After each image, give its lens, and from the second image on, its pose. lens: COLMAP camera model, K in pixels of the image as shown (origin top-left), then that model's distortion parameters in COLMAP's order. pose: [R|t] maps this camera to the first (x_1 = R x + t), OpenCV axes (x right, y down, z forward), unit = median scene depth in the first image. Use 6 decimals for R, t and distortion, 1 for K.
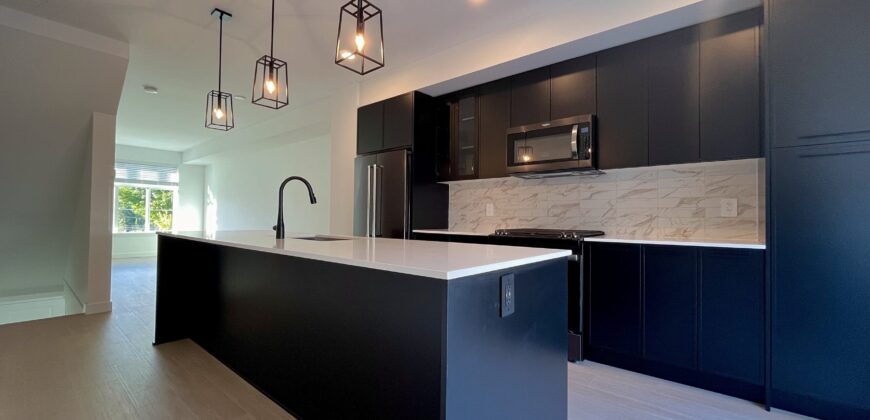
lens RADIAL K [[349.7, 0, 435.0], [0, 349.7, 210.0], [0, 0, 1]] dist [-0.000168, -0.000072]
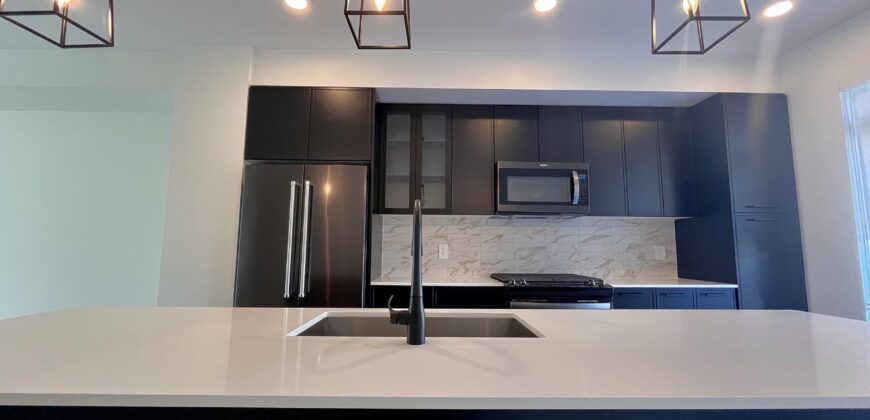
lens RADIAL K [[333.4, 0, 435.0], [0, 333.4, 210.0], [0, 0, 1]] dist [-0.002096, -0.000226]
pose [[0.766596, 0.077241, 0.637467, -0.442997], [-0.014682, 0.994588, -0.102857, -0.019388], [-0.641961, 0.069491, 0.763581, 0.455109]]
